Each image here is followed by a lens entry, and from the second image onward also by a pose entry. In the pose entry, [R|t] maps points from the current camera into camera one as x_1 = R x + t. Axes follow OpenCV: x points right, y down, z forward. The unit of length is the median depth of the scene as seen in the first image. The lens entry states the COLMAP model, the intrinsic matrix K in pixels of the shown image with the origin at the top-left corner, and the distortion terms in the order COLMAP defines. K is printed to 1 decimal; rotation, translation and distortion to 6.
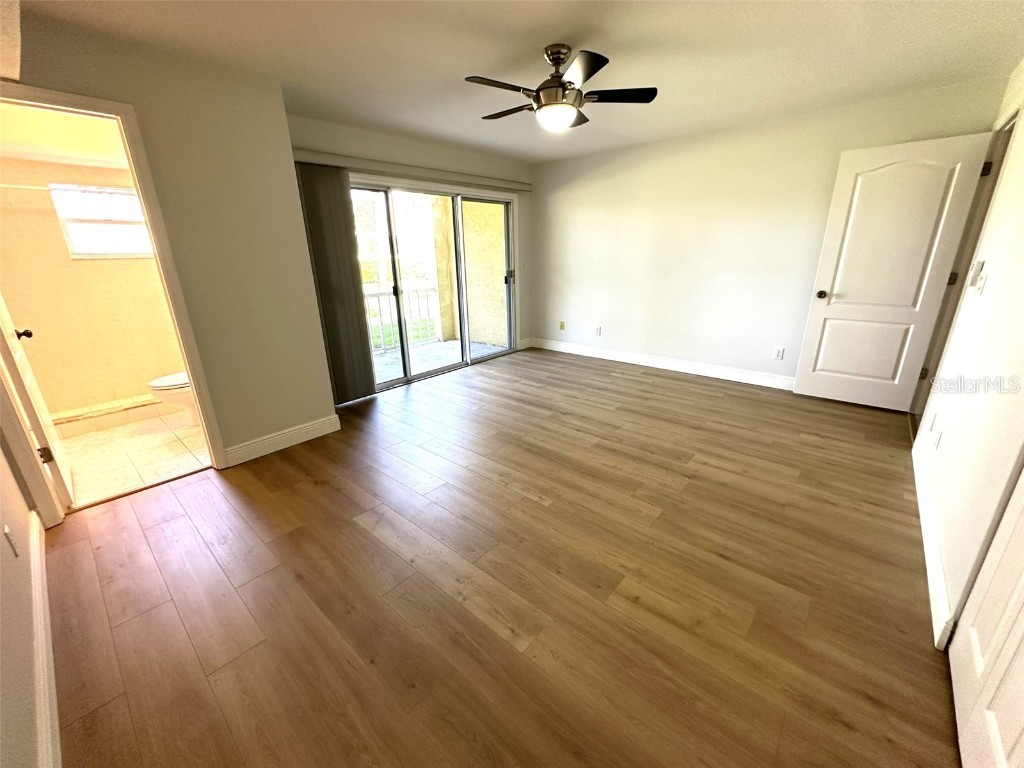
lens RADIAL K [[406.6, 0, 514.7], [0, 406.6, 384.5], [0, 0, 1]] dist [-0.004749, 0.000929]
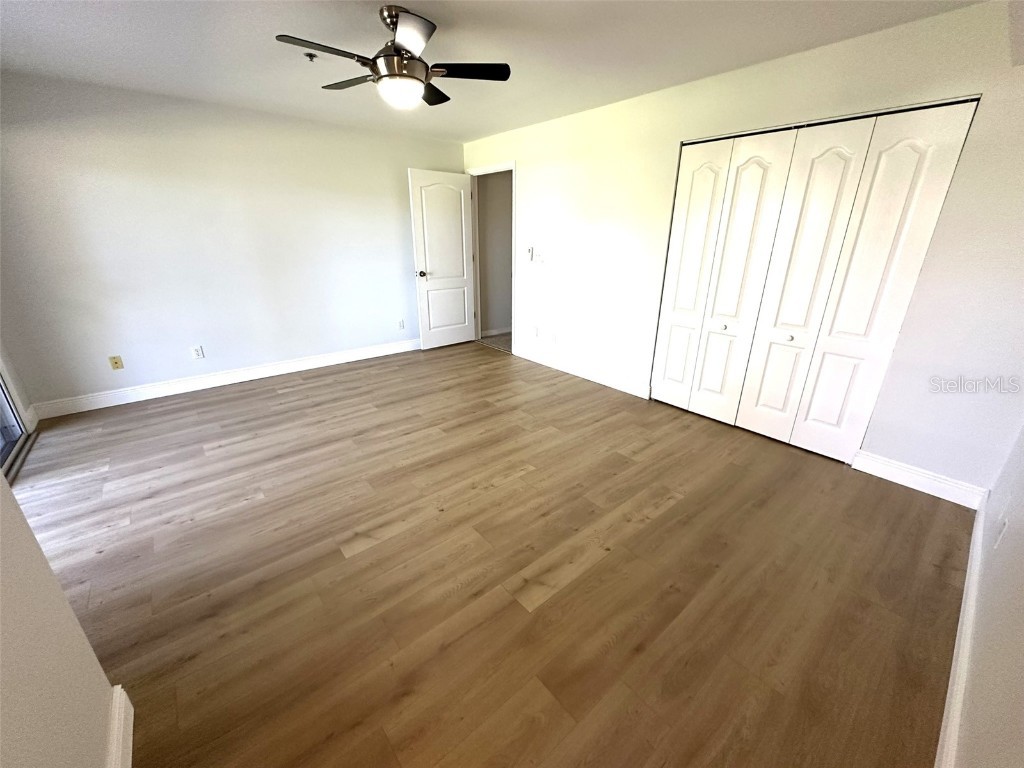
lens RADIAL K [[406.6, 0, 514.1], [0, 406.6, 385.7], [0, 0, 1]] dist [-0.004749, 0.000929]
pose [[0.154050, -0.327551, 0.932190, -0.572815], [0.300292, 0.914346, 0.271656, -0.150971], [-0.941325, 0.238080, 0.239216, 0.454693]]
